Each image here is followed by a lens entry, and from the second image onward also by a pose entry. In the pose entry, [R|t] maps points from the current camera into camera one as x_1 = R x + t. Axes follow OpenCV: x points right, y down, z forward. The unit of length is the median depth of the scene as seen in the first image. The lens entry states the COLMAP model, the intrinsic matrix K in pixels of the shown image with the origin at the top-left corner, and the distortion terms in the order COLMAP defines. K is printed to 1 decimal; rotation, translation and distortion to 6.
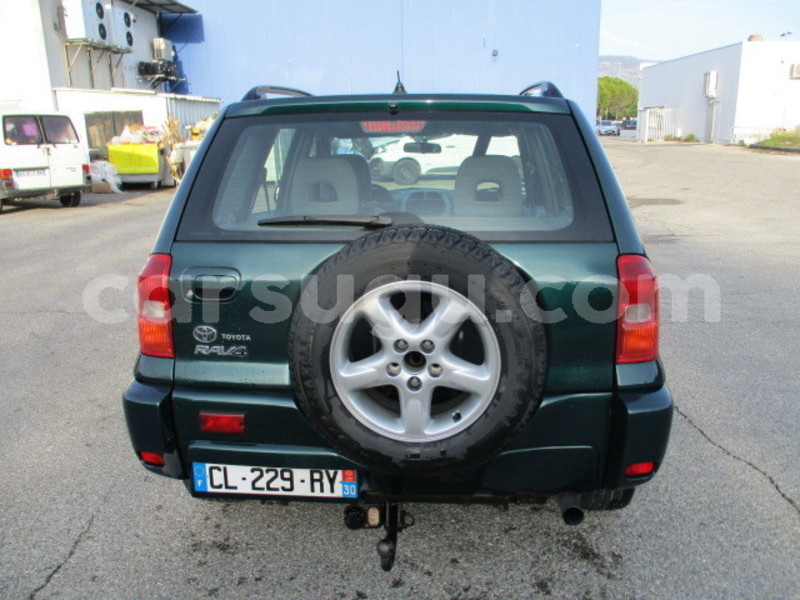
lens RADIAL K [[588.5, 0, 400.0], [0, 588.5, 300.0], [0, 0, 1]] dist [-0.004860, -0.003830]
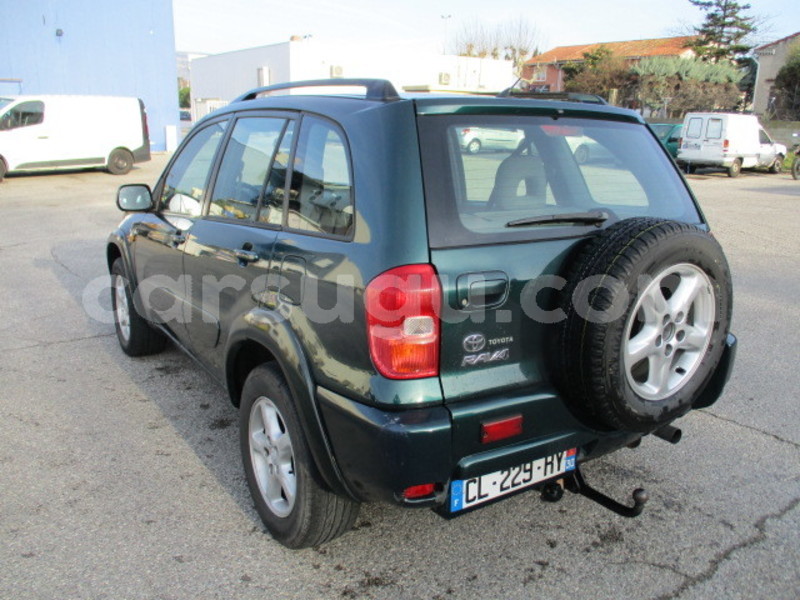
lens RADIAL K [[588.5, 0, 400.0], [0, 588.5, 300.0], [0, 0, 1]] dist [-0.004860, -0.003830]
pose [[0.821577, -0.126569, 0.555871, -0.912999], [0.121718, 0.991505, 0.045860, -0.067219], [-0.556953, 0.029982, 0.830003, 0.258285]]
